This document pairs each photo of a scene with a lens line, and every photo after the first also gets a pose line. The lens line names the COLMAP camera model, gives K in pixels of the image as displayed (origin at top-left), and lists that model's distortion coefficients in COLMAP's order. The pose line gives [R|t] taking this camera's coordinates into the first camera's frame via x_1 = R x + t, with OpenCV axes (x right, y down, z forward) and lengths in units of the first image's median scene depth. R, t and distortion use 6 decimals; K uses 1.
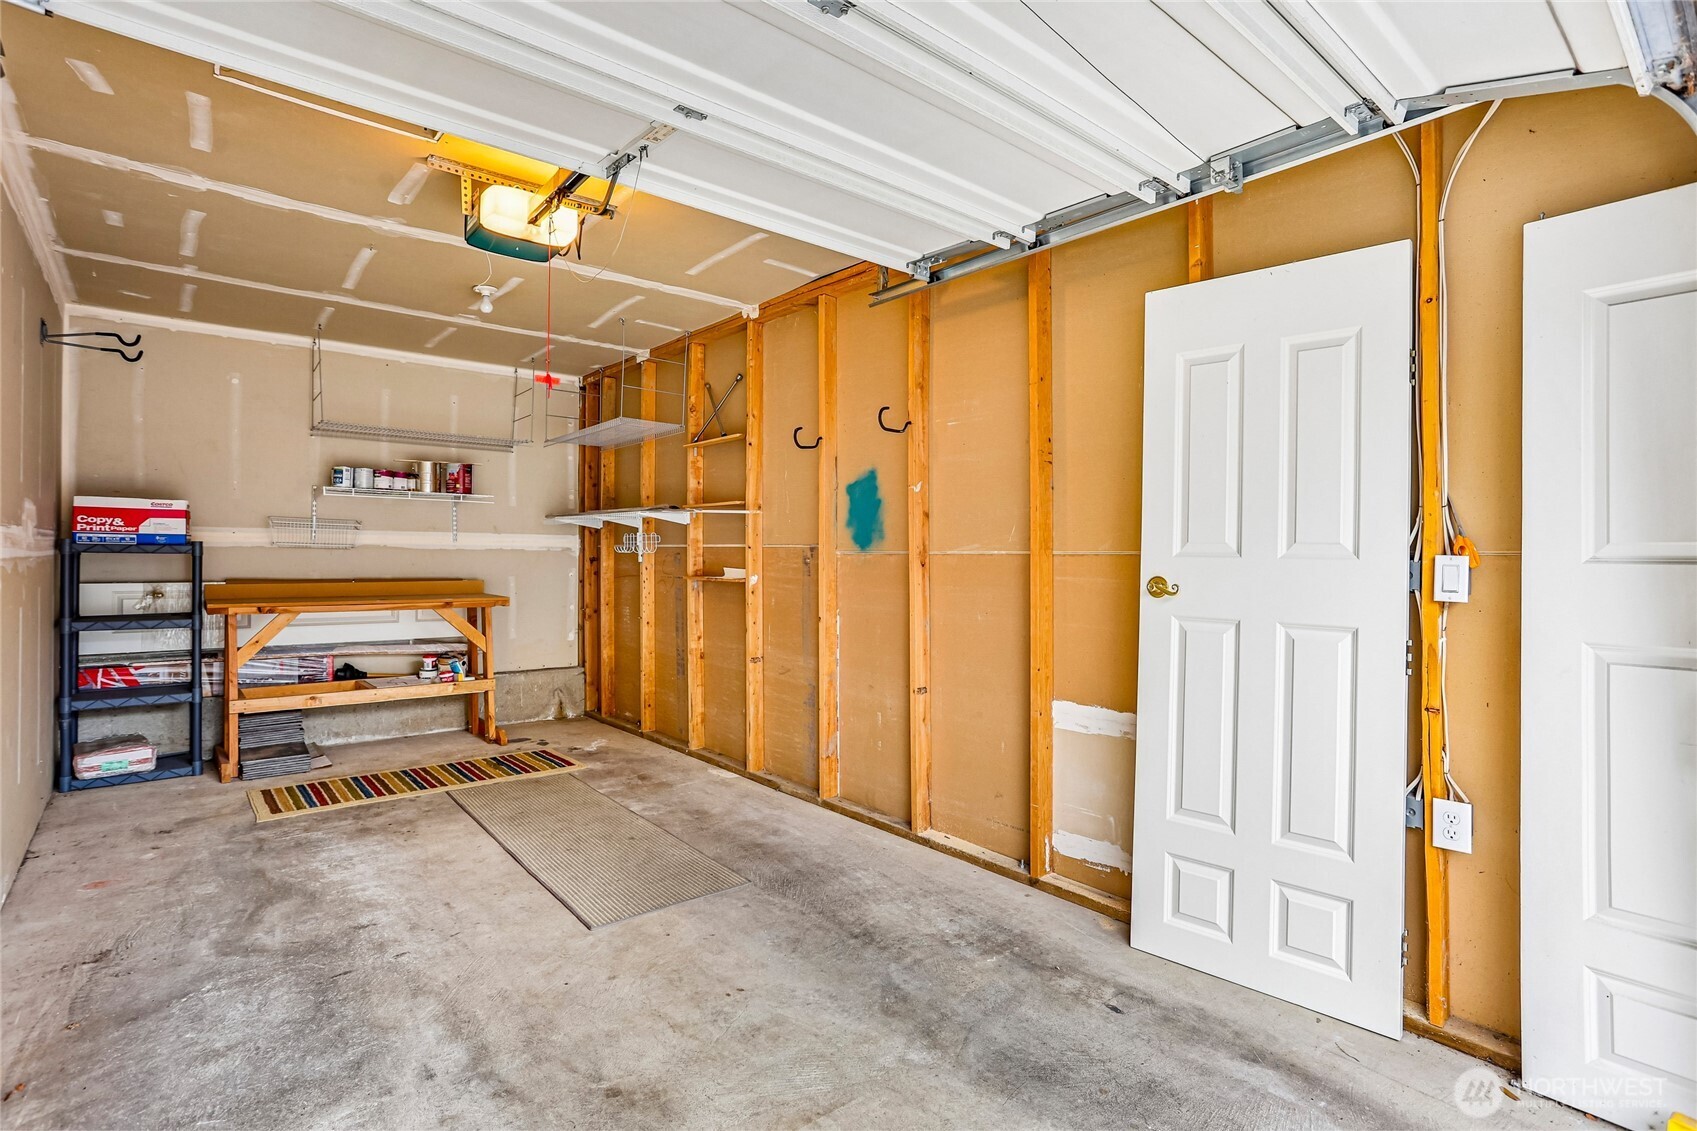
lens RADIAL K [[846.3, 0, 857.4], [0, 846.3, 558.1], [0, 0, 1]] dist [-0.070890, 0.040134]
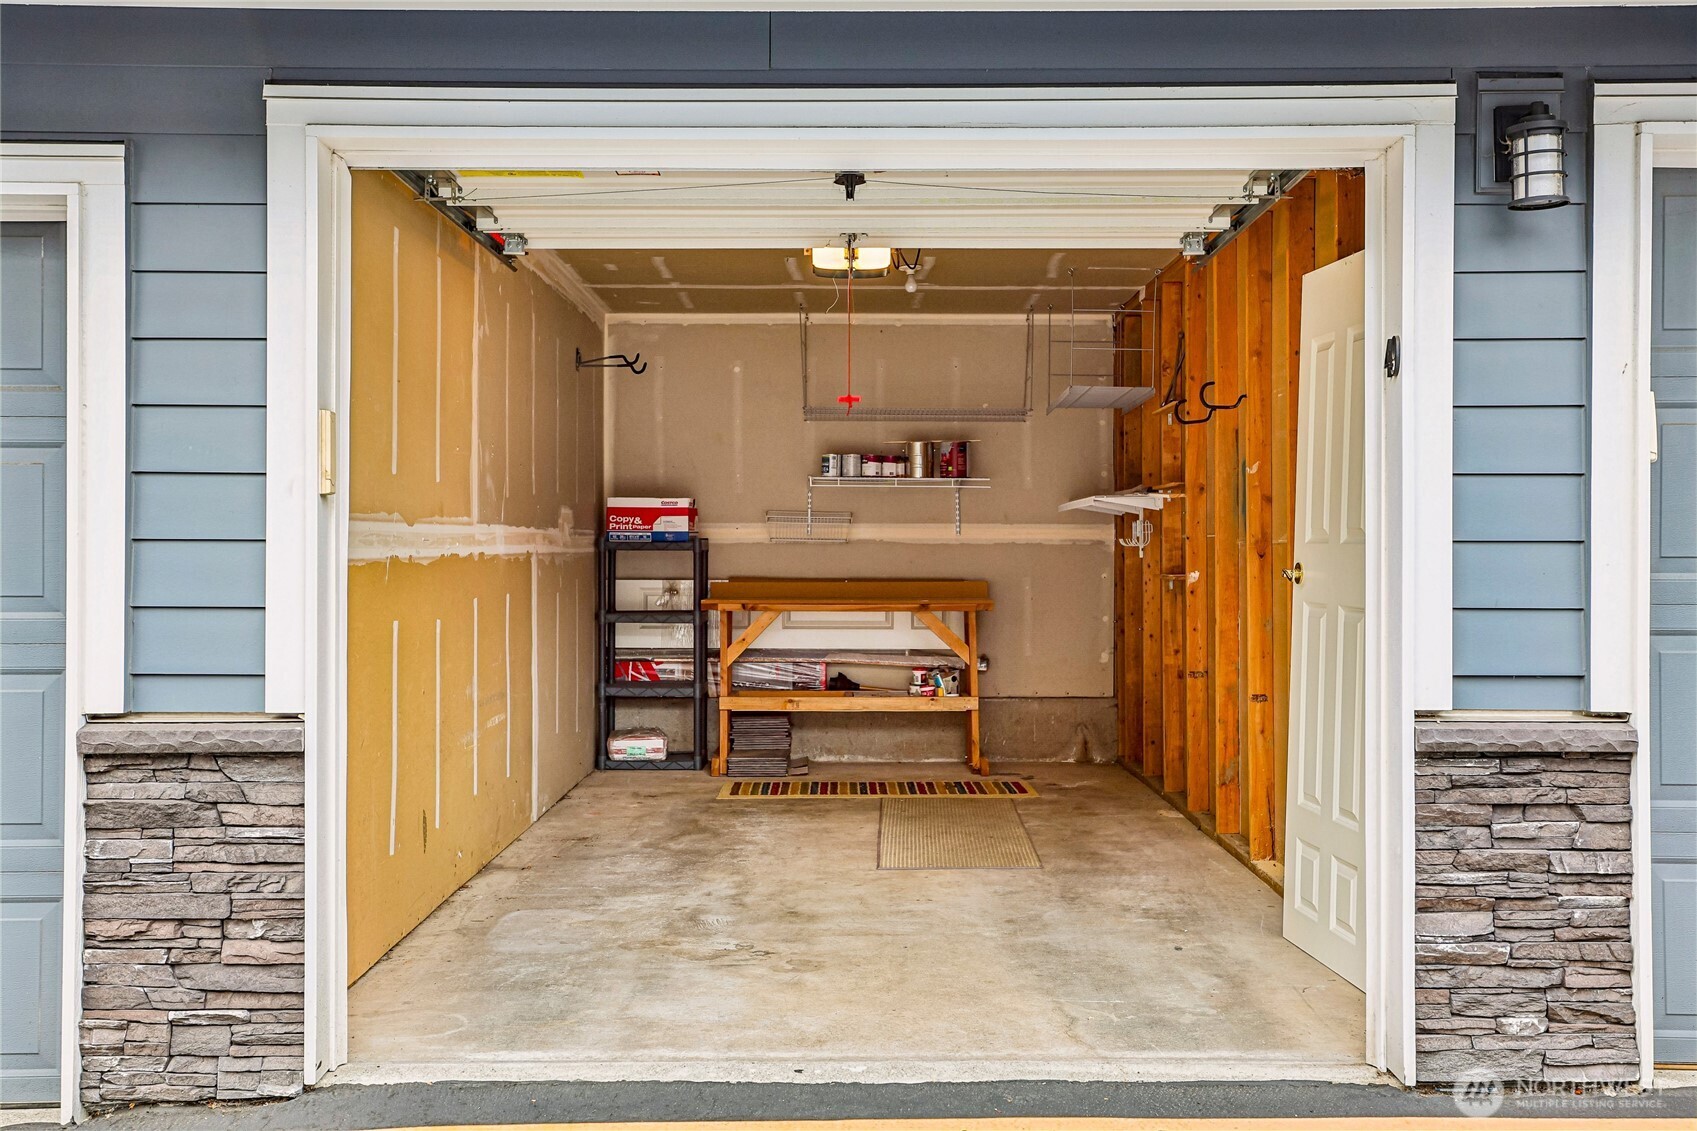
lens RADIAL K [[1991.4, 0, 848.5], [0, 1991.4, 565.5], [0, 0, 1]] dist [0.072848, 0.005016]
pose [[0.750112, -0.002318, -0.661307, 0.890425], [0.002397, 0.999997, -0.000787, 0.014573], [0.661307, -0.000994, 0.750115, -0.664837]]
